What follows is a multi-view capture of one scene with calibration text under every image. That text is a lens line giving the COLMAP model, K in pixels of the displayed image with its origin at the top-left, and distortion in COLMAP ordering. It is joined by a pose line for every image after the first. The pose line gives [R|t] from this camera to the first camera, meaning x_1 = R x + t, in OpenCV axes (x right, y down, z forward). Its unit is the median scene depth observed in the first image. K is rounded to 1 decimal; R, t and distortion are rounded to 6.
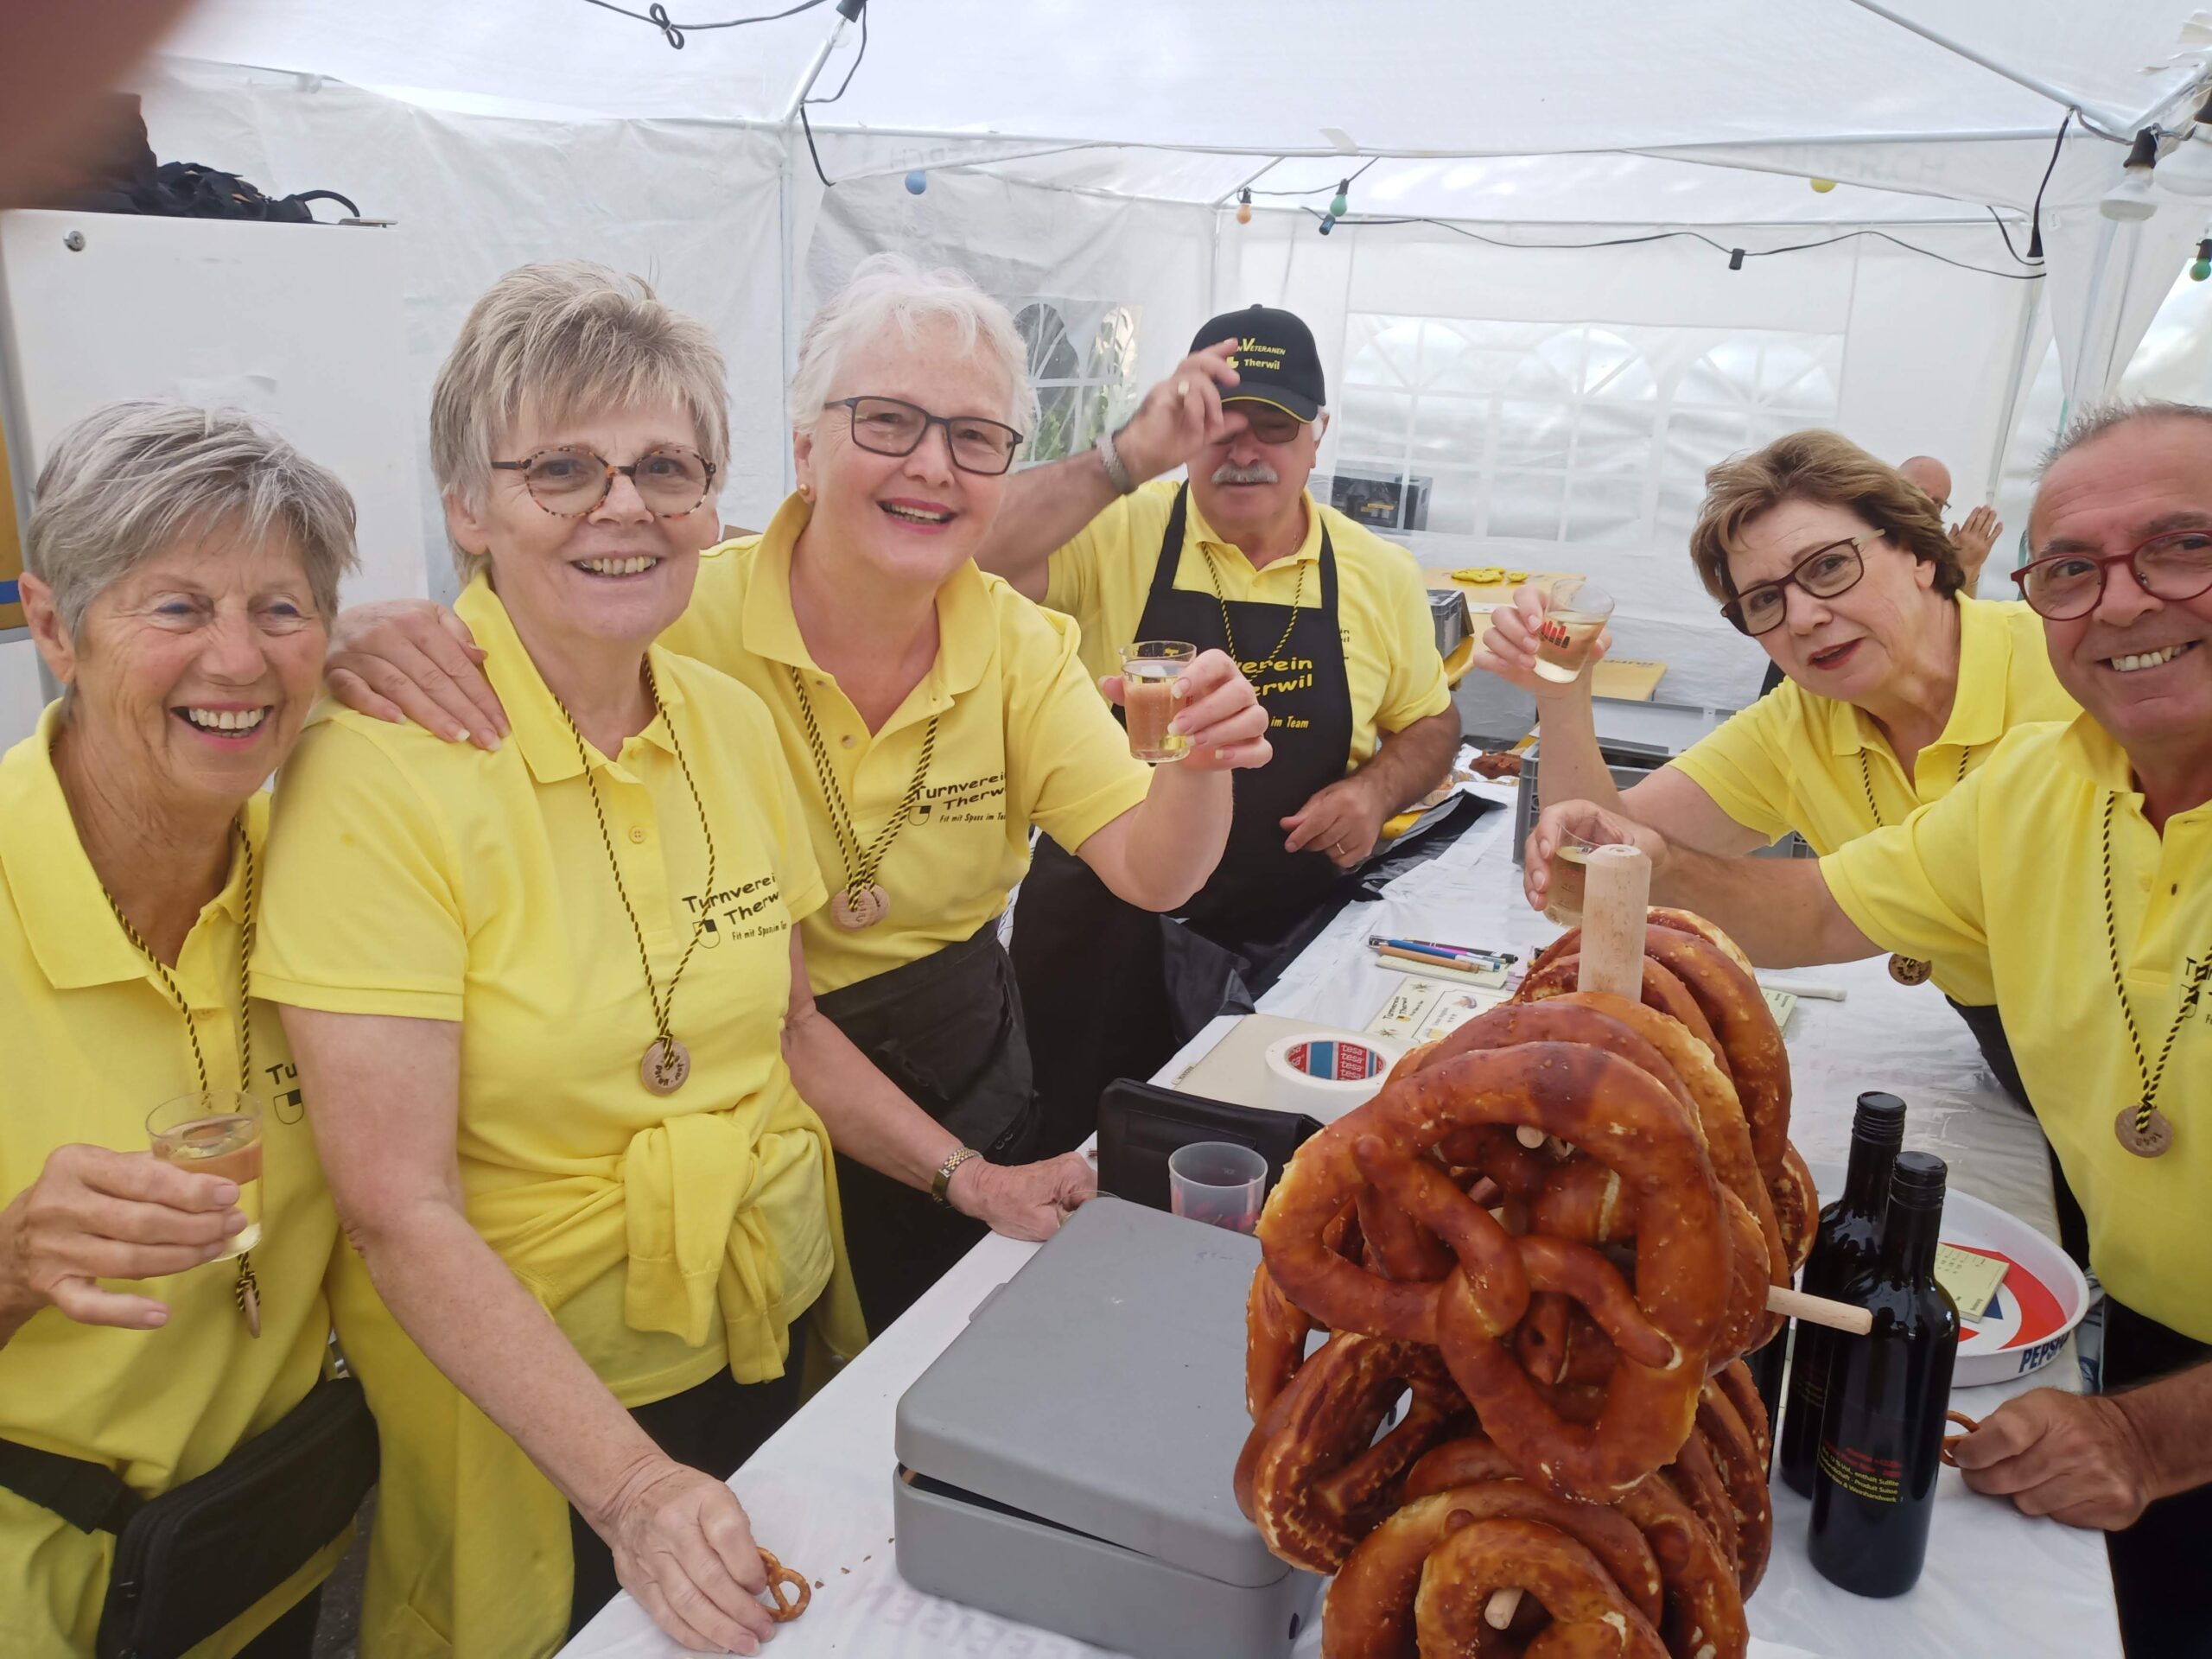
lens RADIAL K [[1736.6, 0, 1116.5], [0, 1736.6, 806.8], [0, 0, 1]] dist [0.054759, -0.133698]
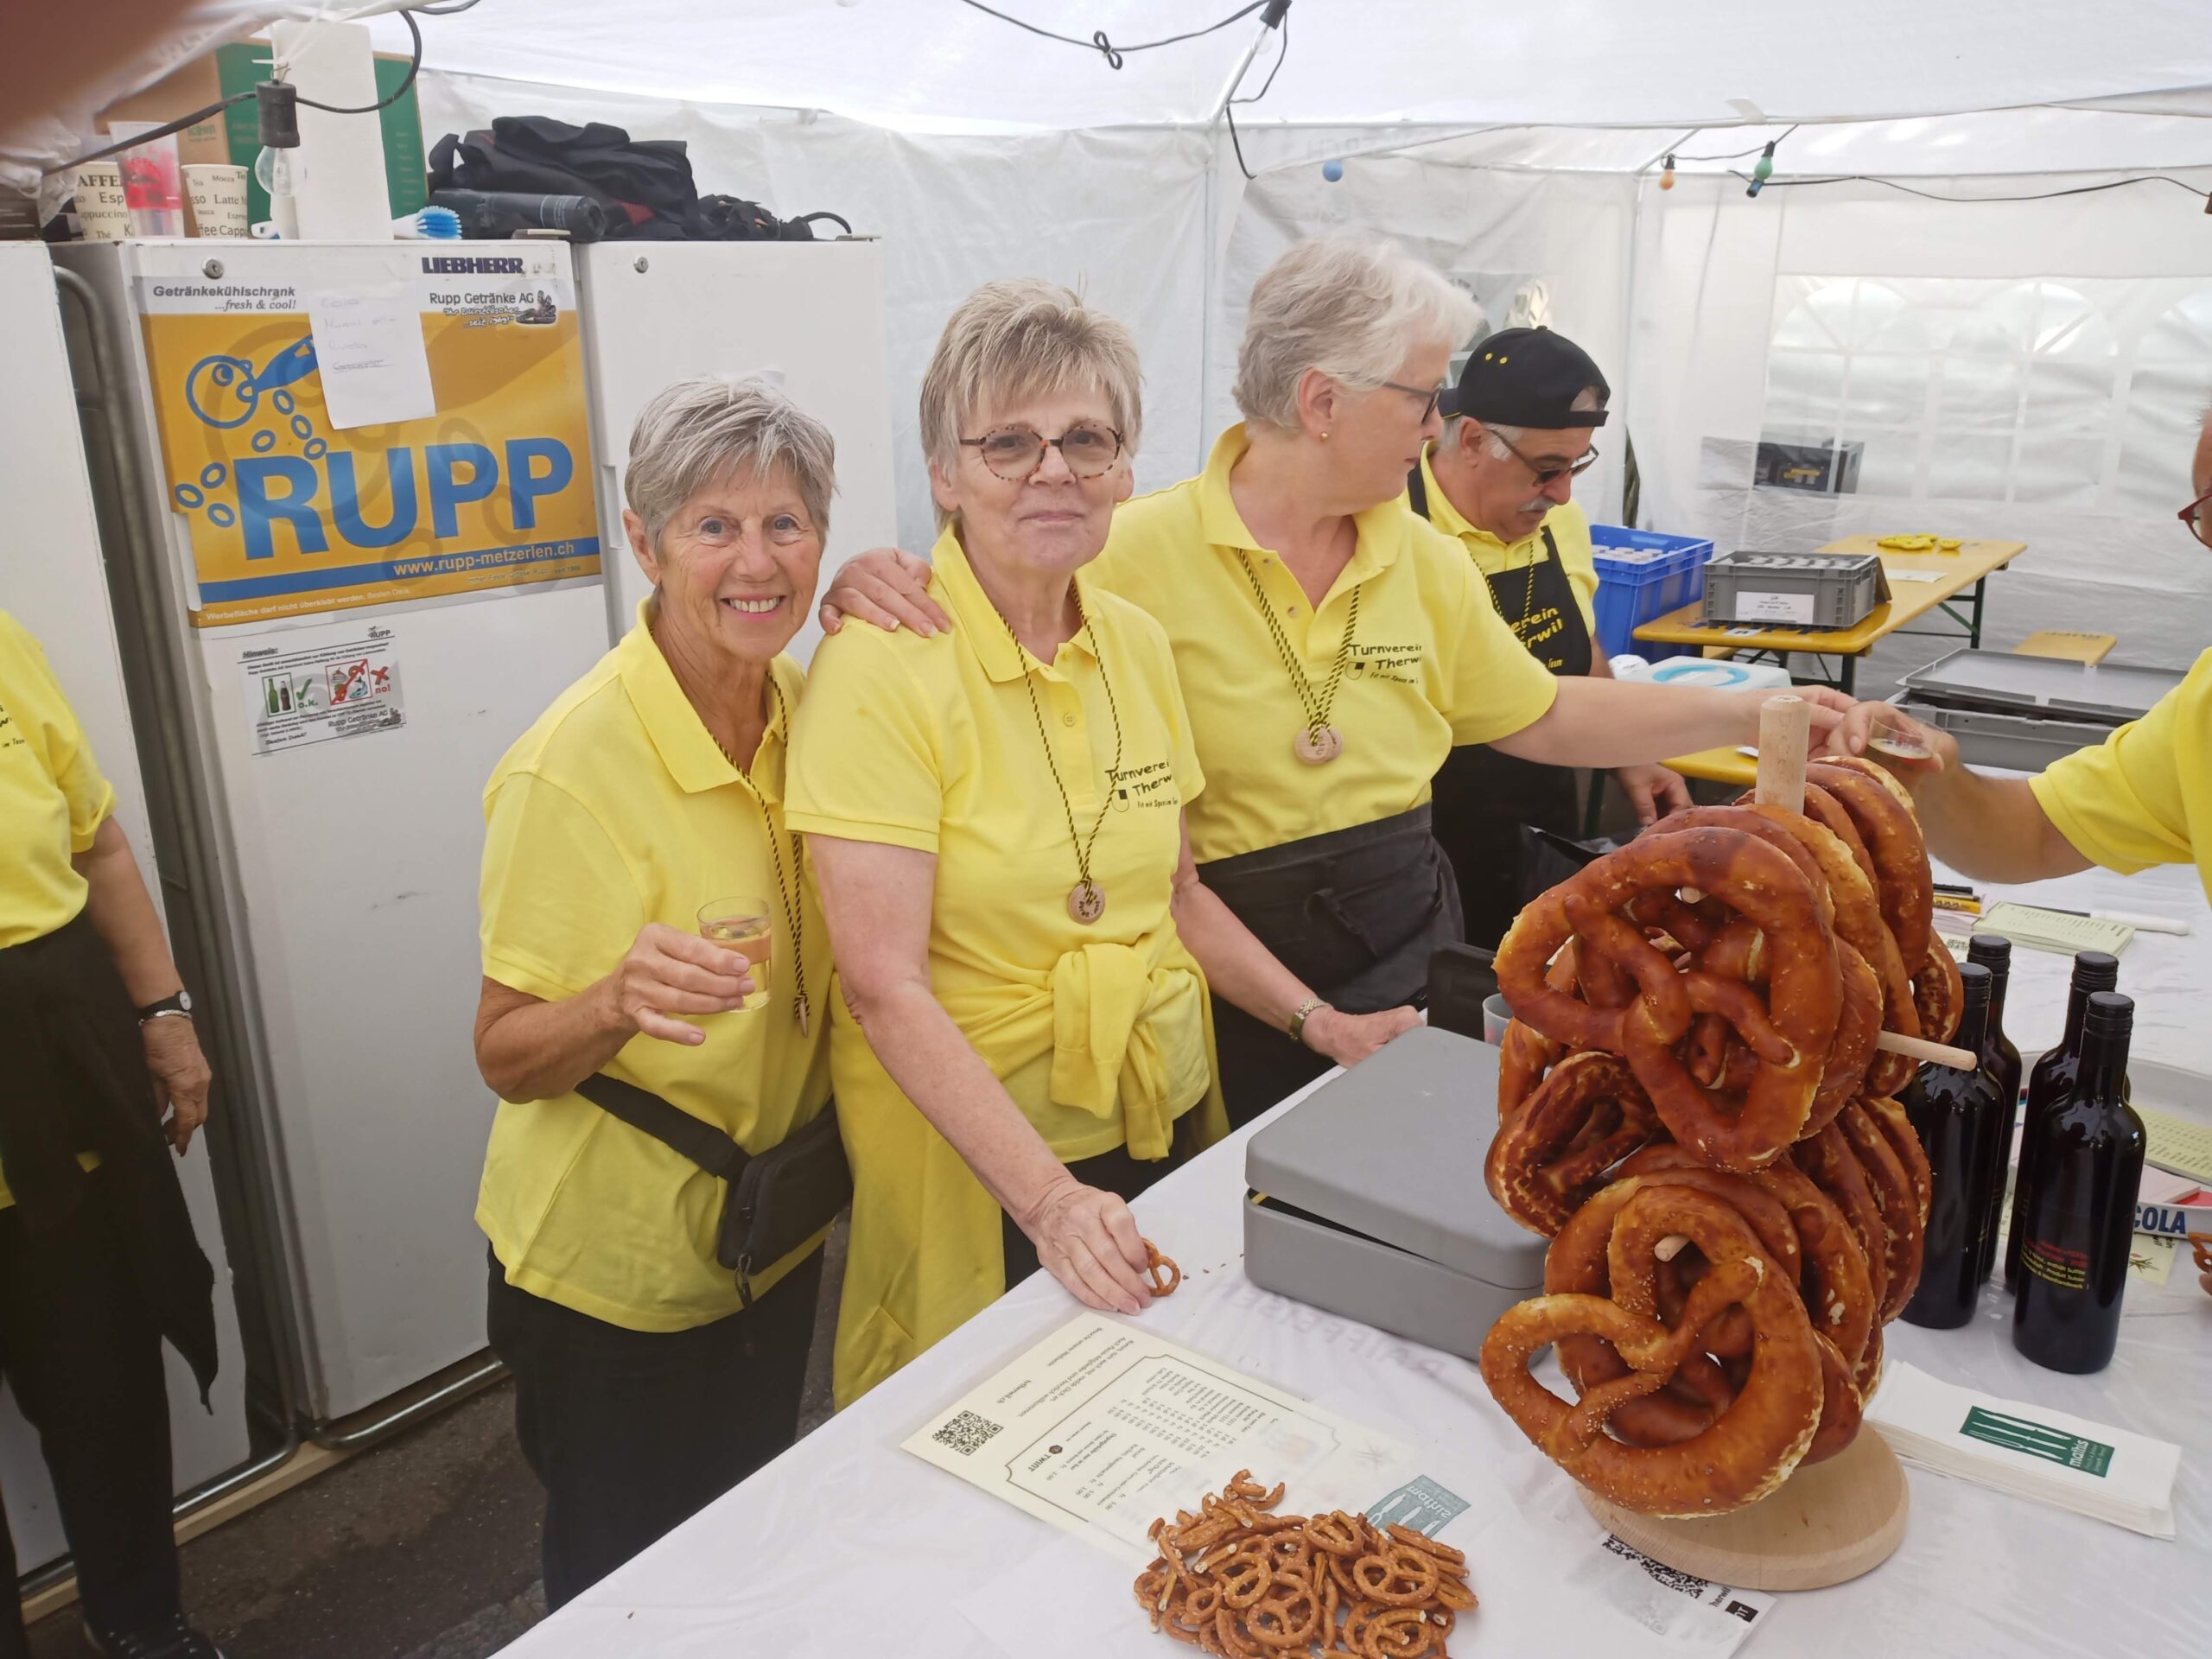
lens RADIAL K [[1724.8, 0, 1102.2], [0, 1724.8, 784.8], [0, 0, 1]] dist [0.029539, -0.058940]
pose [[0.970374, 0.030461, -0.239680, 0.062937], [-0.029956, 0.999535, 0.005750, 0.061578], [0.239744, 0.001600, 0.970835, -0.253665]]
